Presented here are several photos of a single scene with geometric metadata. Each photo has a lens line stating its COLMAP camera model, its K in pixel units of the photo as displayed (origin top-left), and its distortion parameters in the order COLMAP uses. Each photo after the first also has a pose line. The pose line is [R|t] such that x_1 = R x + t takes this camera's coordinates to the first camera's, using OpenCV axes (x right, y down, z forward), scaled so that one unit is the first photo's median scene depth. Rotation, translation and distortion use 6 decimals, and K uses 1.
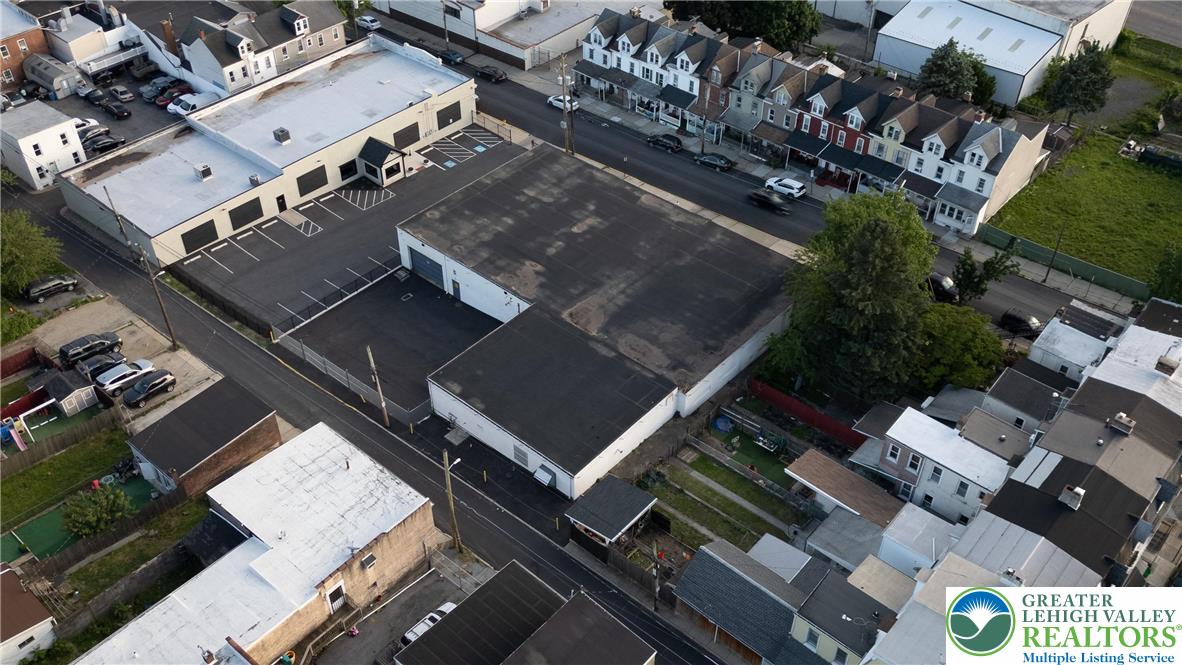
lens RADIAL K [[1062.5, 0, 586.5], [0, 1062.5, 333.0], [0, 0, 1]] dist [0.088345, -0.106734]
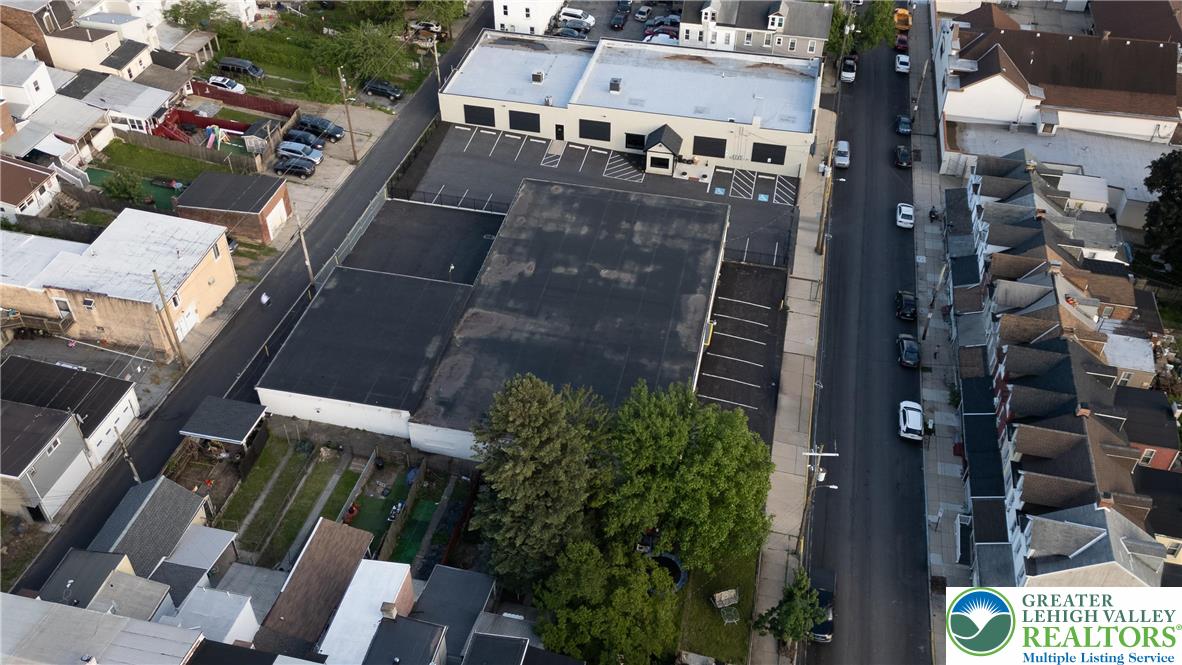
lens RADIAL K [[1062.5, 0, 583.5], [0, 1062.5, 331.9], [0, 0, 1]] dist [0.088345, -0.106734]
pose [[0.479184, 0.576679, -0.661682, 0.540738], [-0.578663, 0.774396, 0.255850, -0.244694], [0.659948, 0.260292, 0.704782, 0.290266]]
